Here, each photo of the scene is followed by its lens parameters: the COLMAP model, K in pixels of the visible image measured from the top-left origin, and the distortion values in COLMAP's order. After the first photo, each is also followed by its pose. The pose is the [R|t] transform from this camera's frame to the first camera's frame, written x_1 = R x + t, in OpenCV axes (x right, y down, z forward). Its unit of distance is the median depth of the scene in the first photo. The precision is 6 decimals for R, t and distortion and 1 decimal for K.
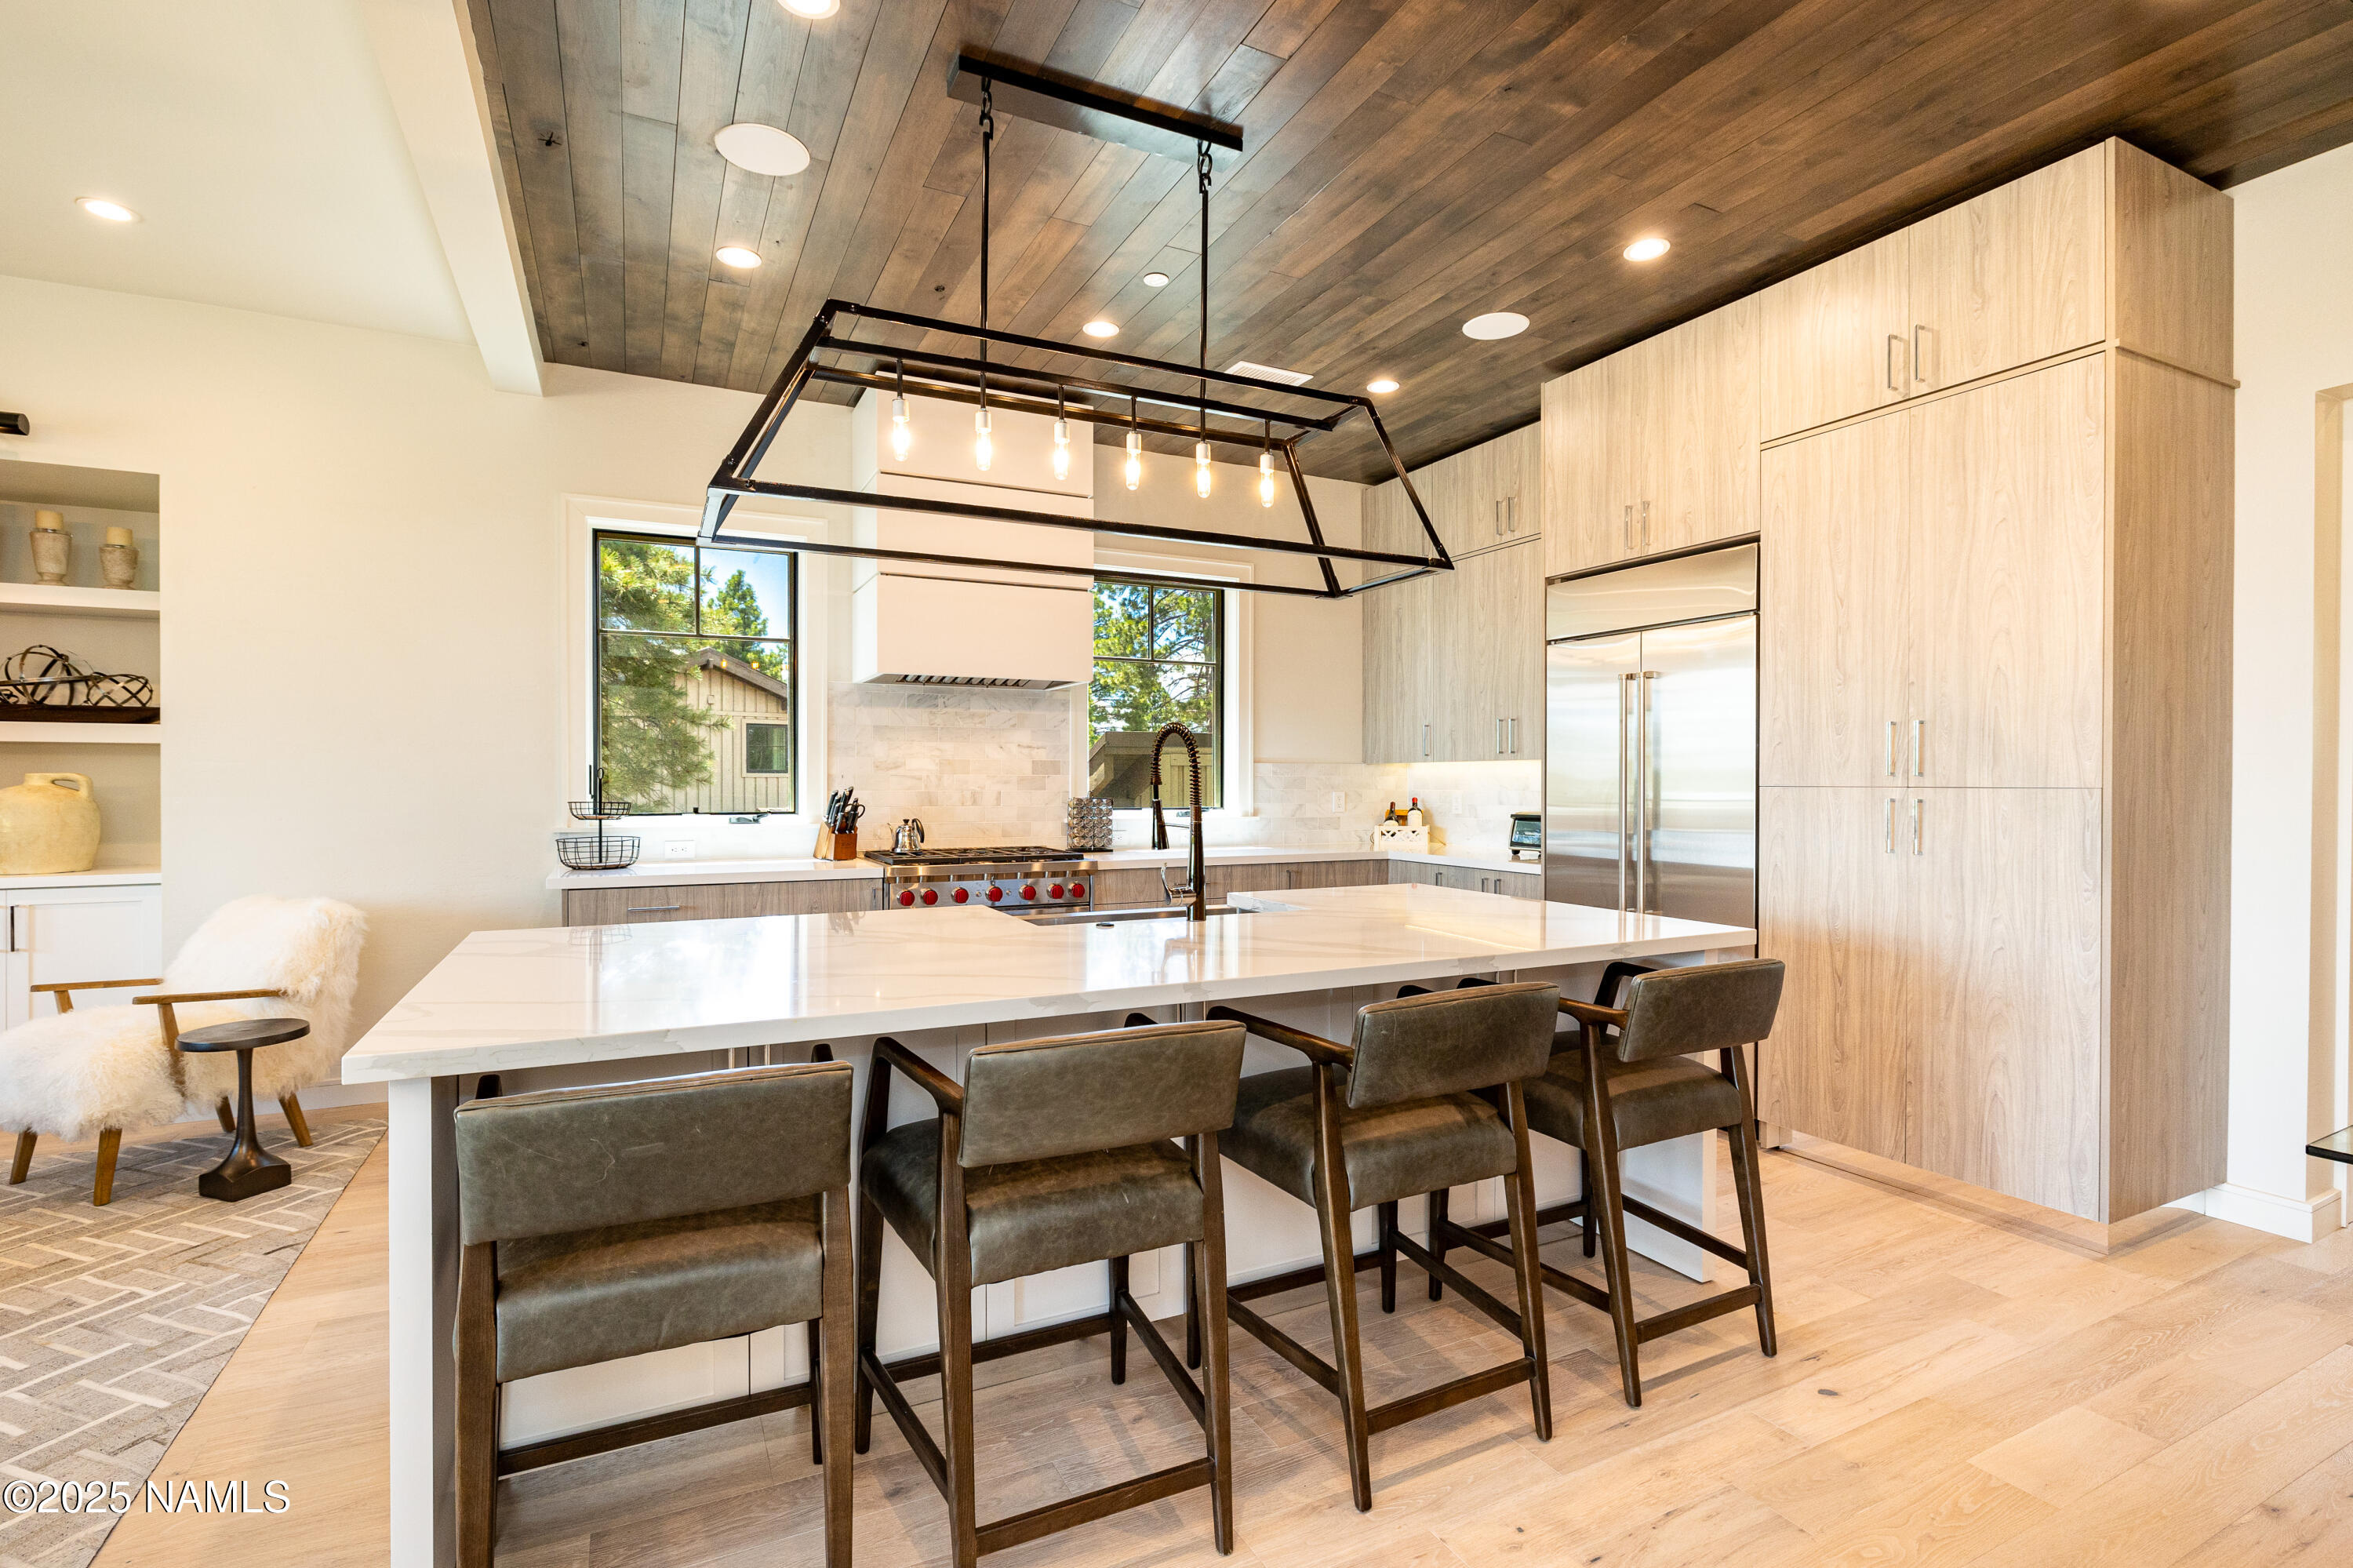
lens RADIAL K [[1029.8, 0, 1103.7], [0, 1029.8, 756.9], [0, 0, 1]] dist [-0.005883, -0.002173]
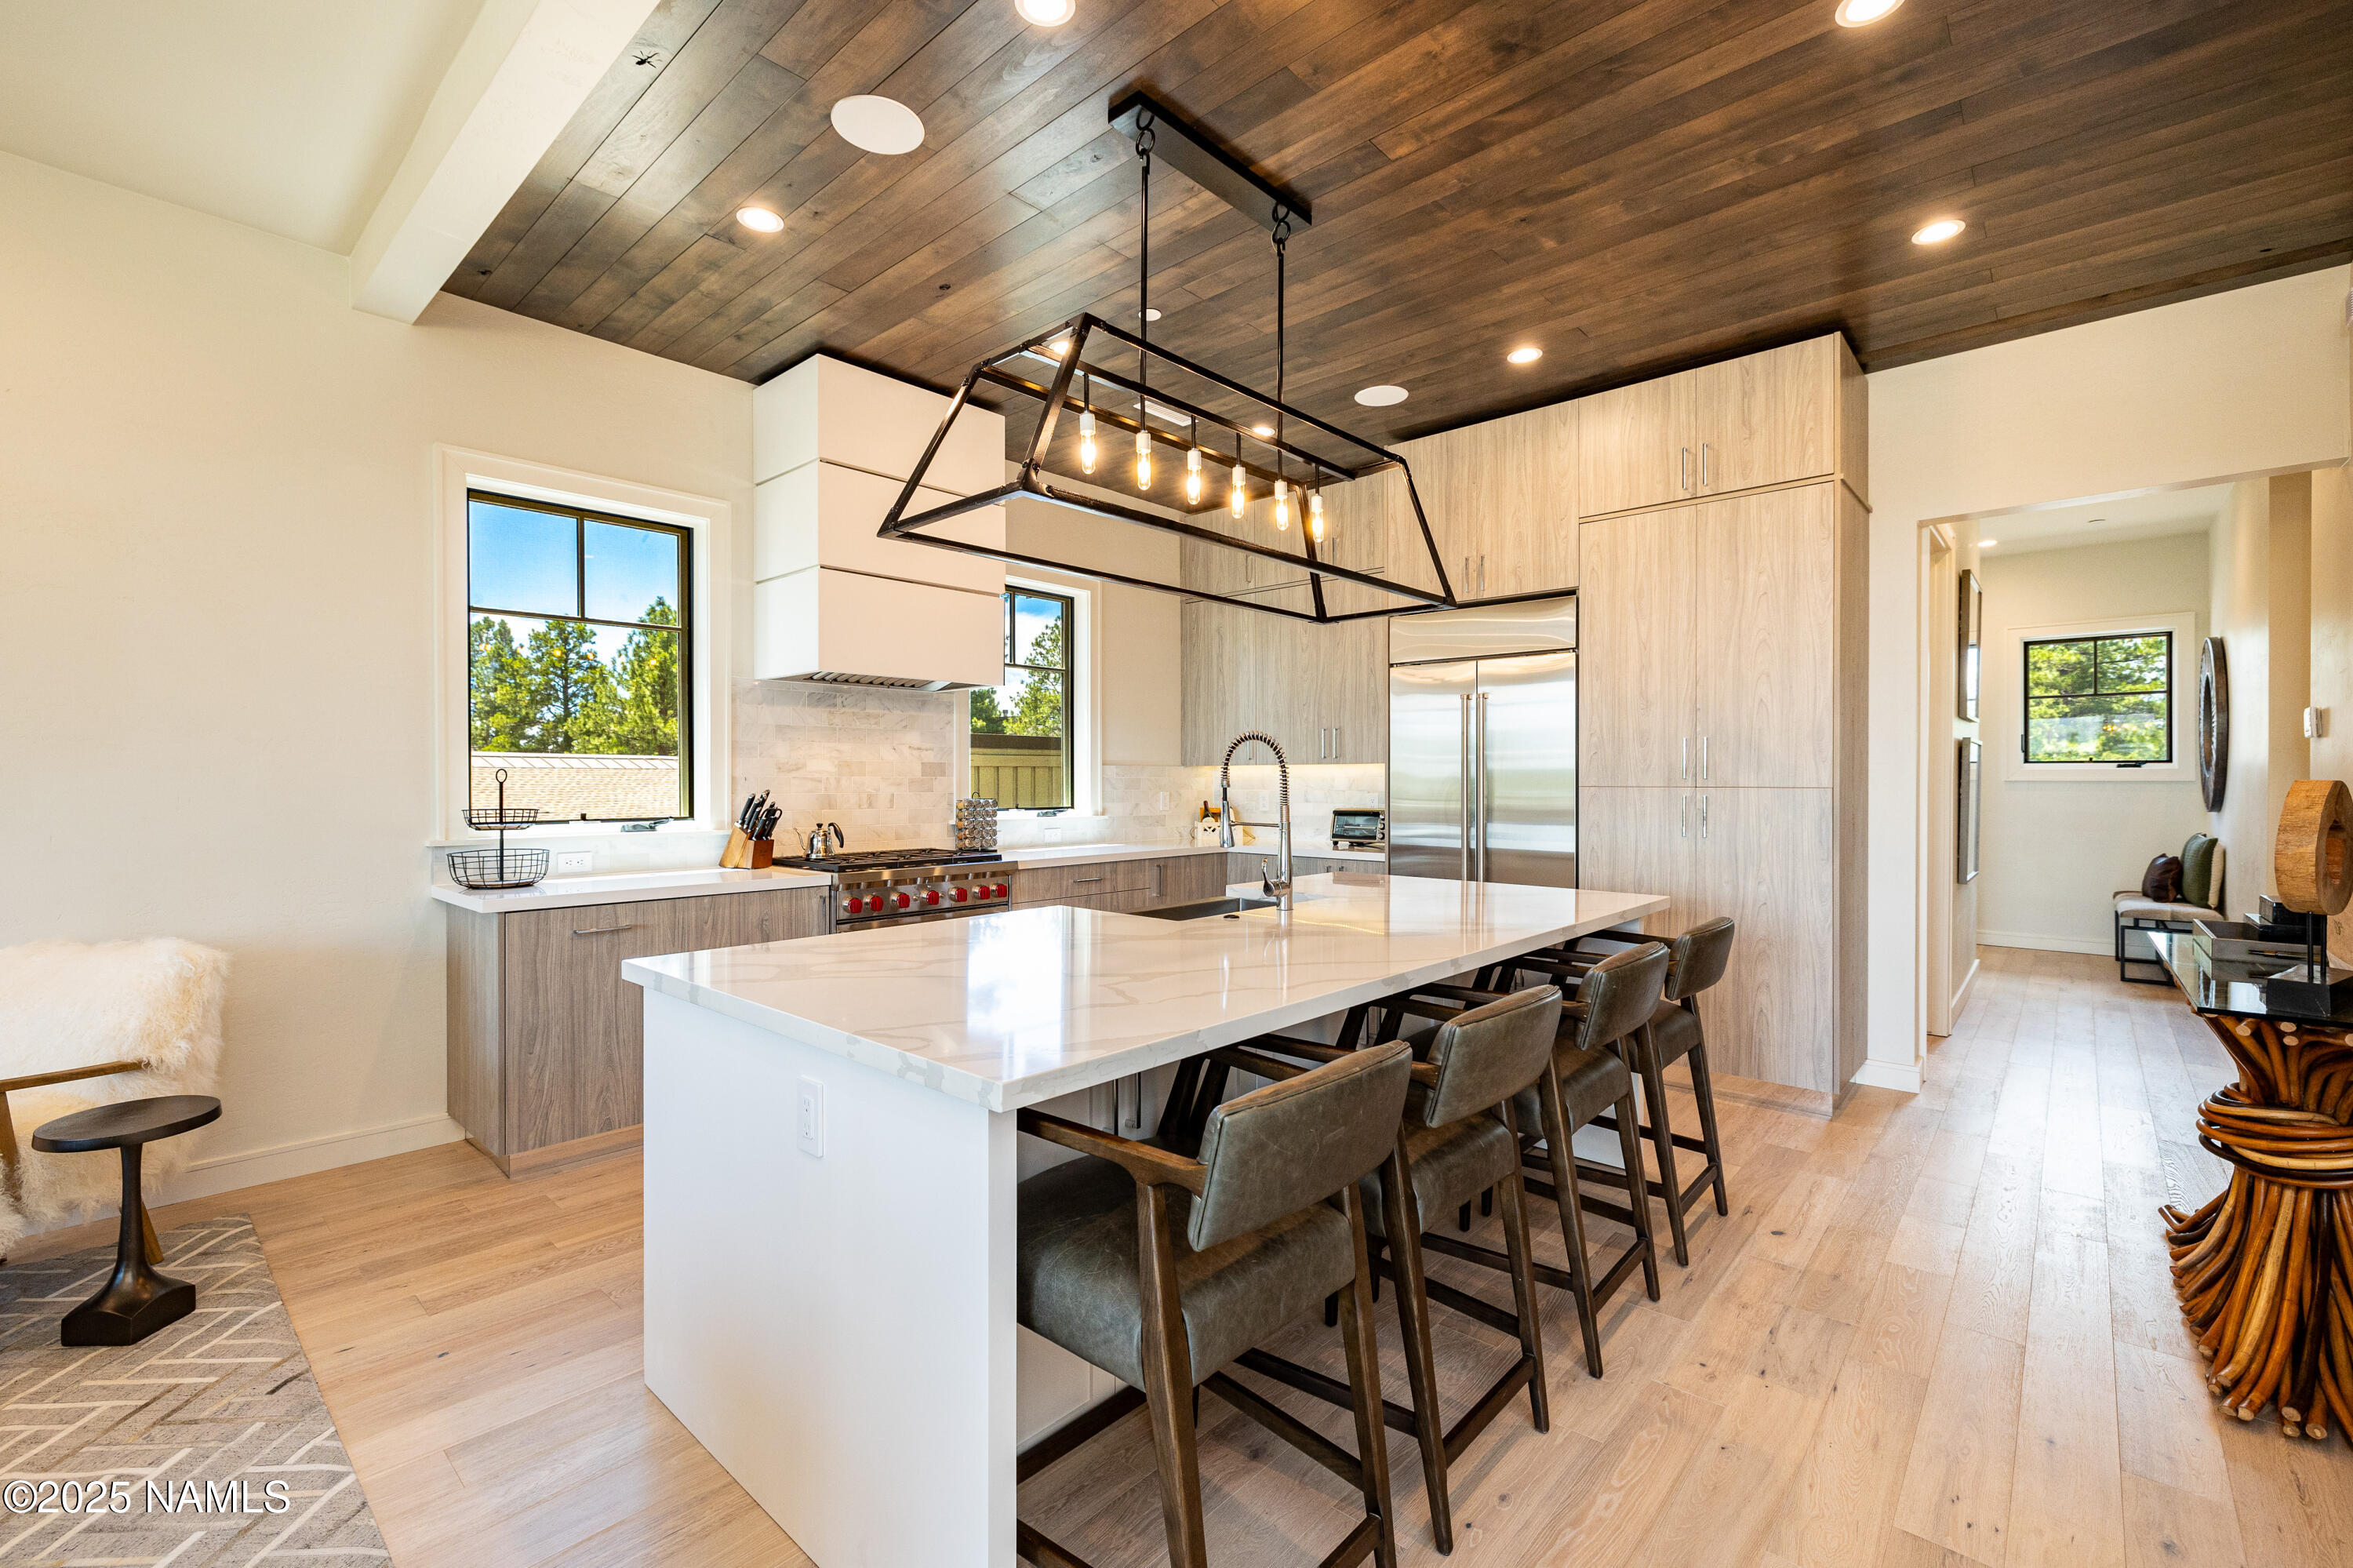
lens RADIAL K [[1029.8, 0, 1033.9], [0, 1029.8, 750.3], [0, 0, 1]] dist [-0.005883, -0.002173]
pose [[0.933953, 0.008473, 0.357295, -0.431654], [-0.006927, 0.999960, -0.005609, -0.004278], [-0.357328, 0.002763, 0.933975, 0.047140]]
